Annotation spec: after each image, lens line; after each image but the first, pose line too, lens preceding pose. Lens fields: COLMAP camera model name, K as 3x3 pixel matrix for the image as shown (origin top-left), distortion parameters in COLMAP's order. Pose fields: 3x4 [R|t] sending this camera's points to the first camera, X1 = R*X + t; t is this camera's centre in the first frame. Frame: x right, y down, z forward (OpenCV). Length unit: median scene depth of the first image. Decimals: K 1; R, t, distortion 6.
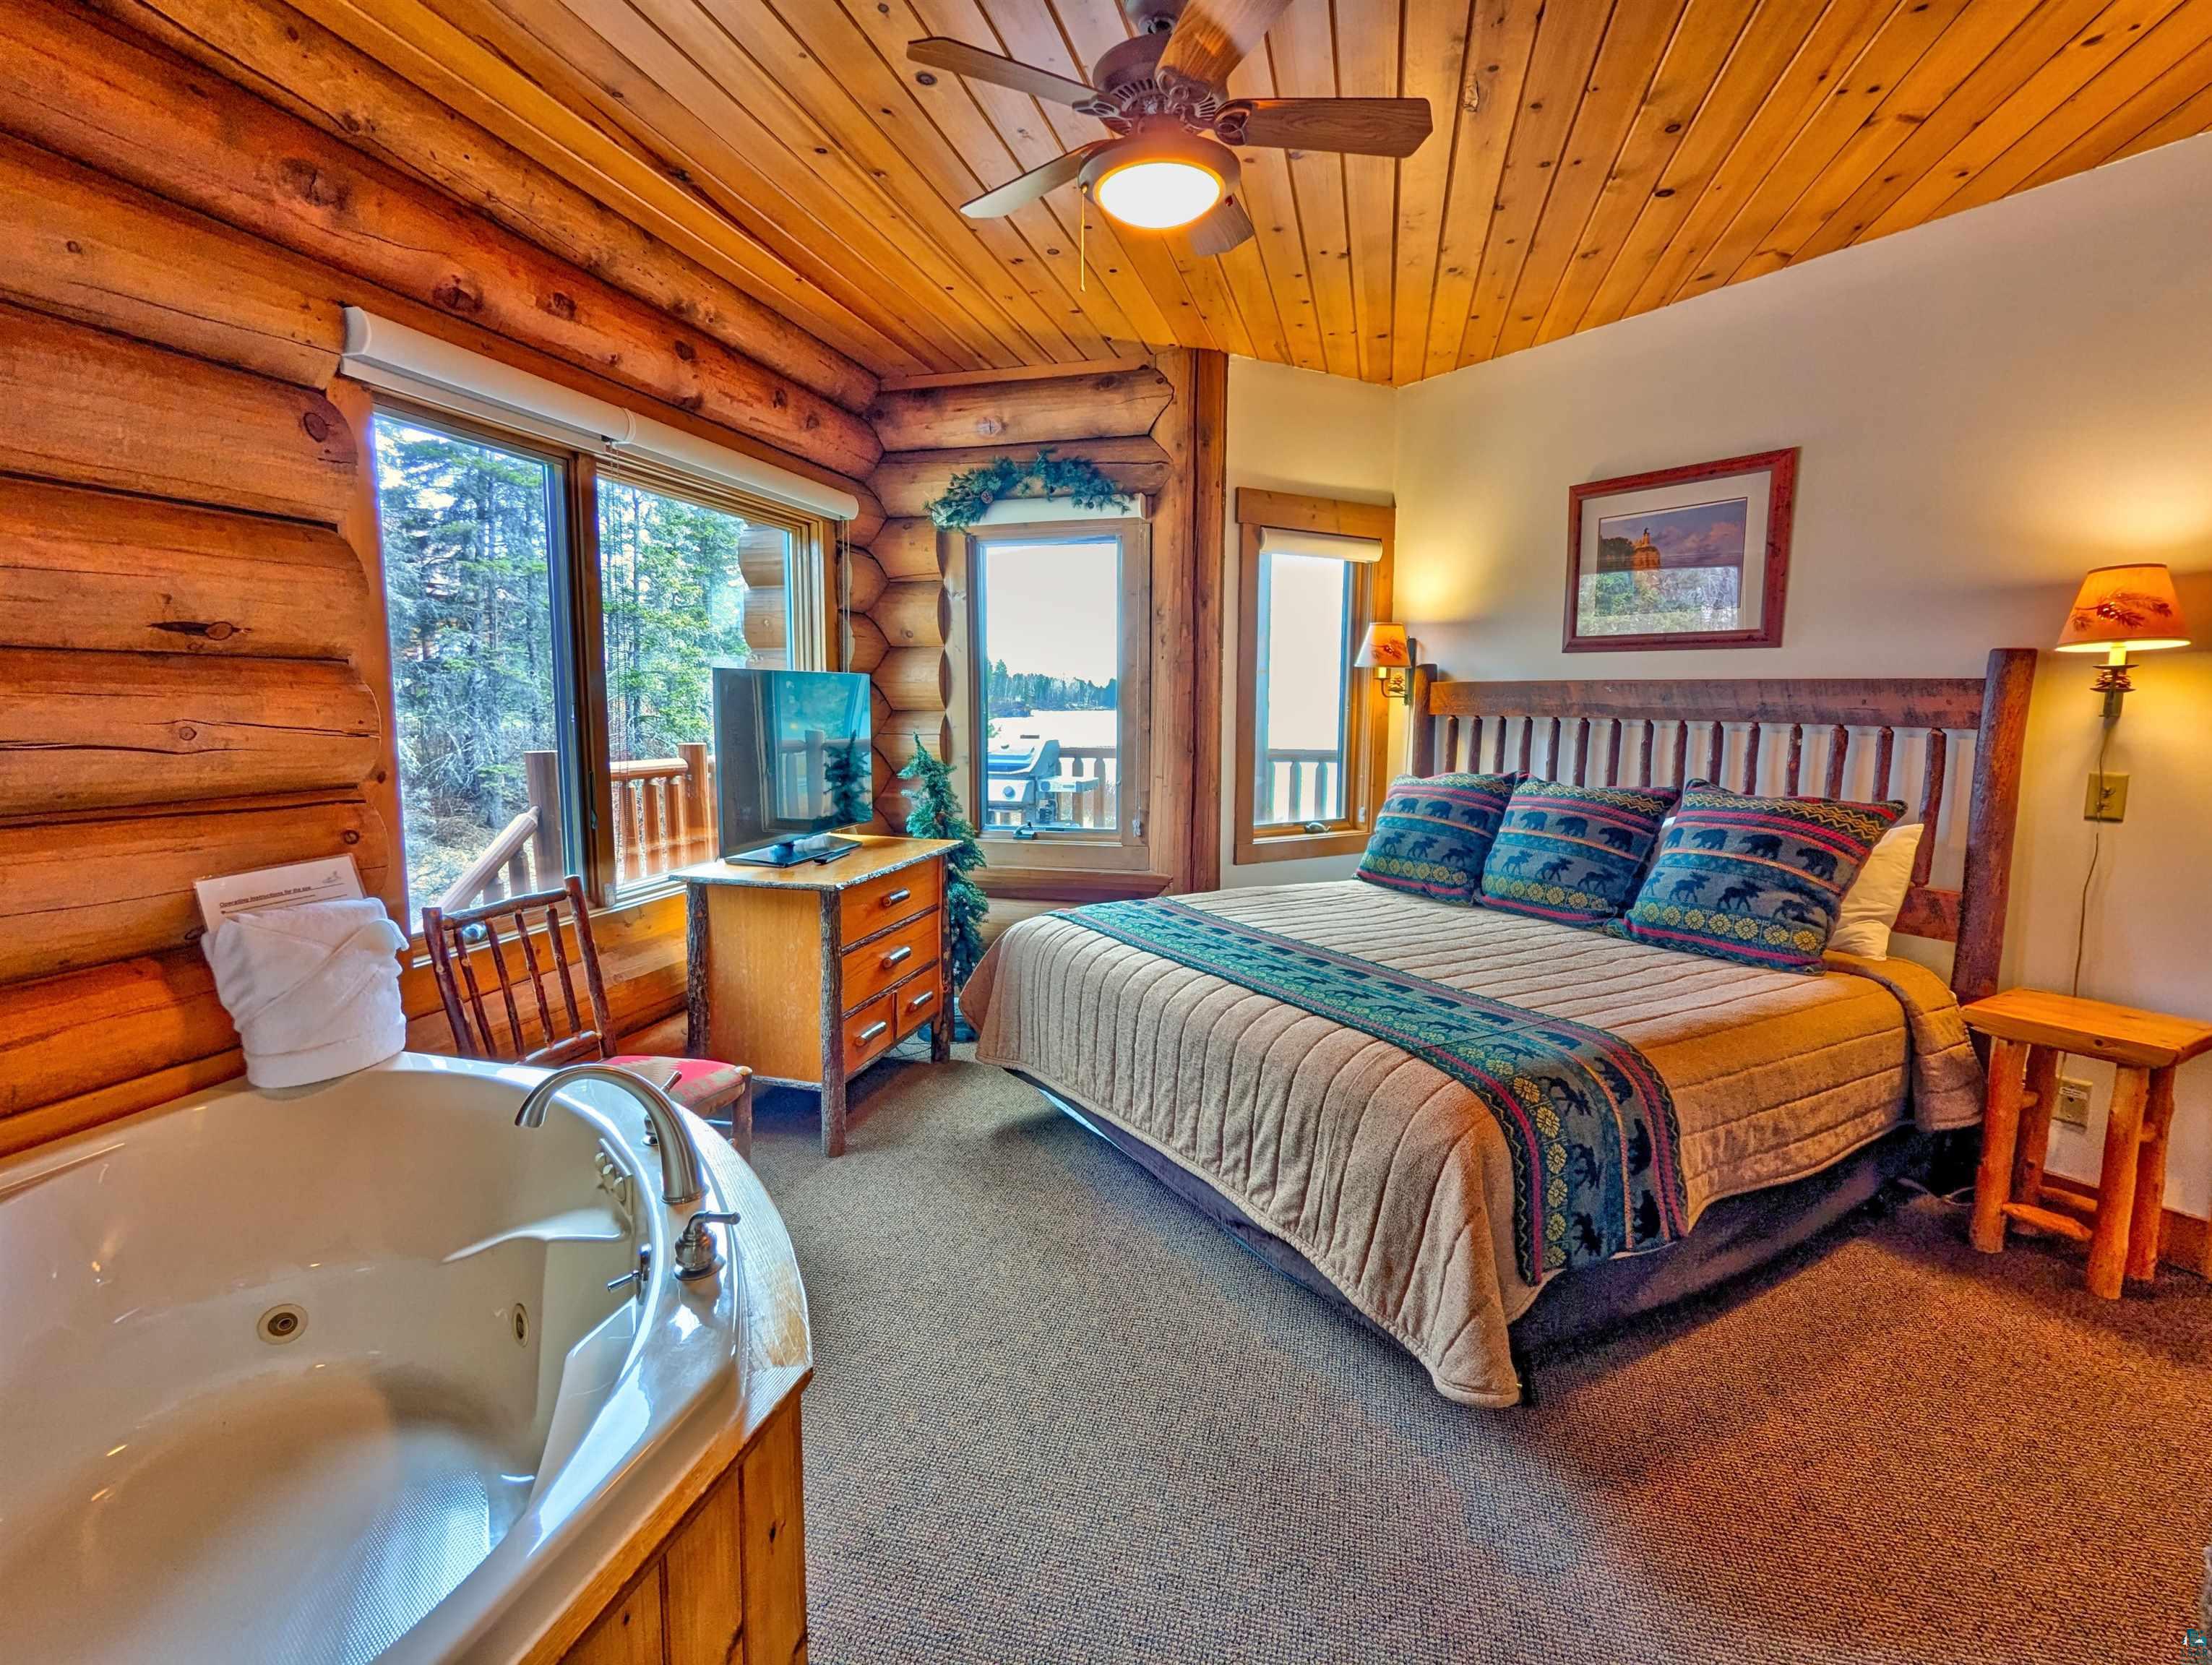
lens RADIAL K [[1054.6, 0, 1101.0], [0, 1054.6, 831.5], [0, 0, 1]] dist [-0.000258, -0.001485]
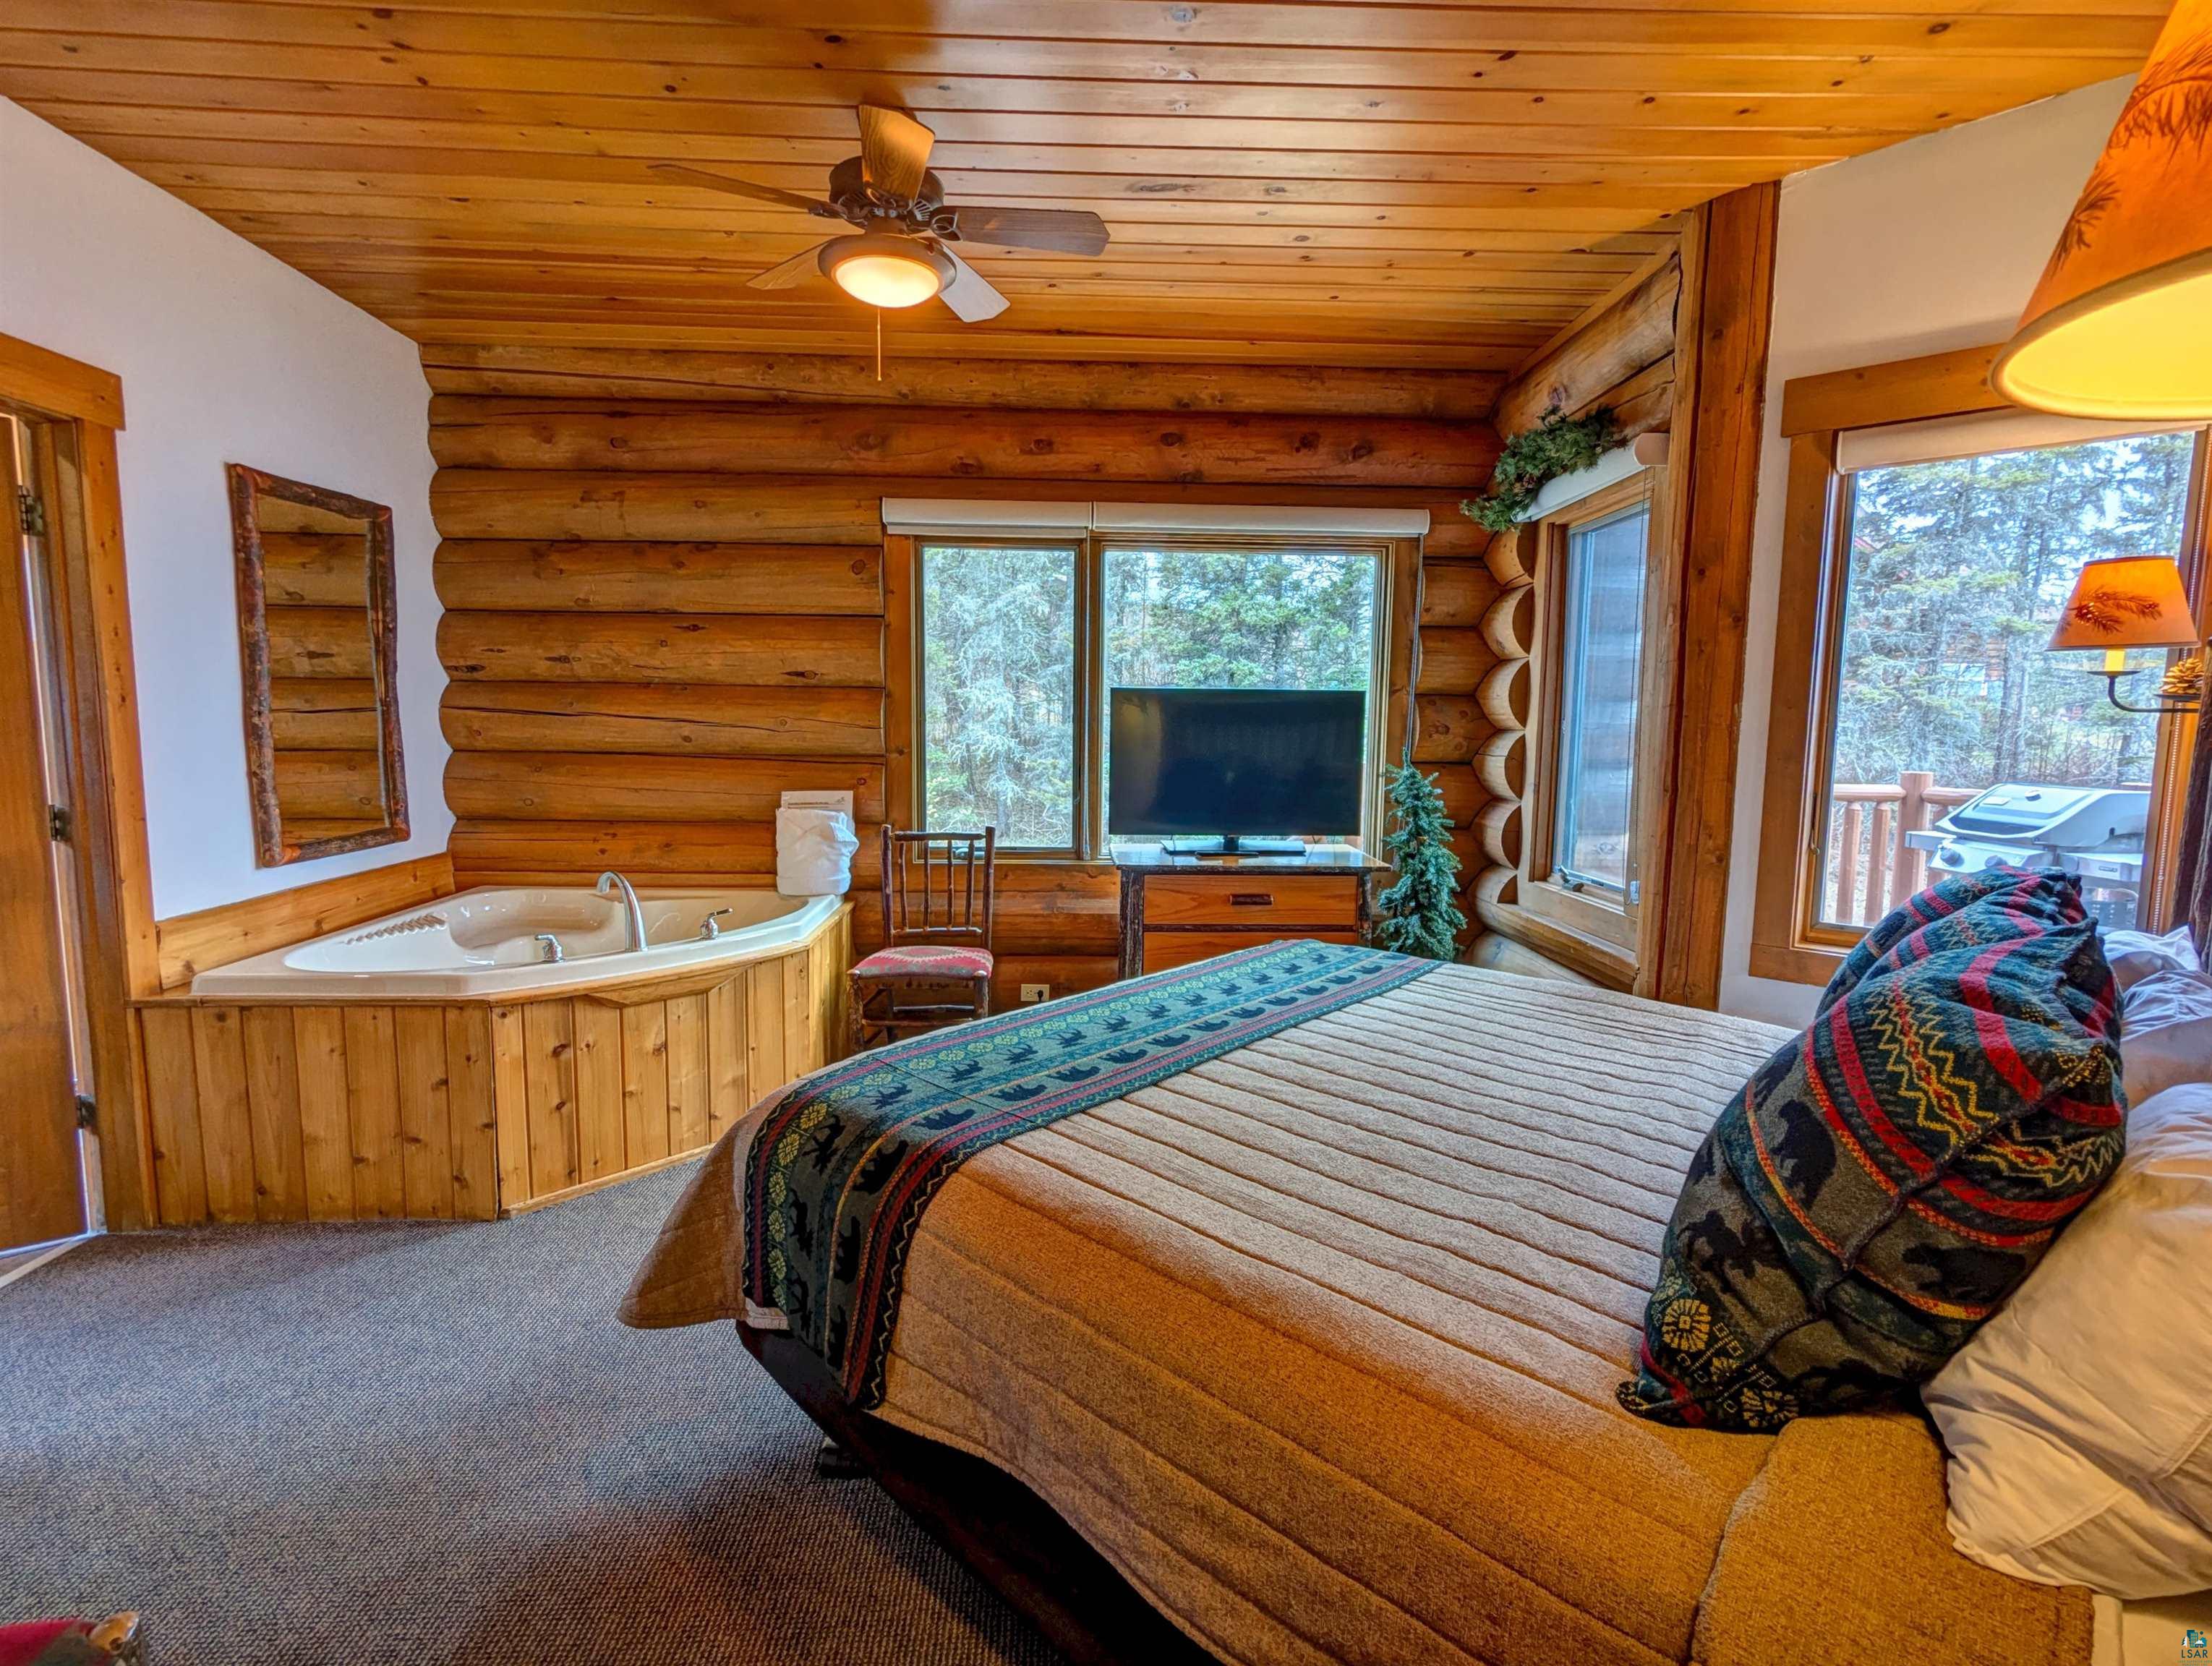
lens RADIAL K [[1054.6, 0, 1110.3], [0, 1054.6, 822.0], [0, 0, 1]] dist [-0.000258, -0.001485]
pose [[0.306480, 0.102082, -0.946388, 1.066131], [-0.121530, 0.990293, 0.067461, -0.090608], [0.944087, 0.094338, 0.315911, 0.726480]]
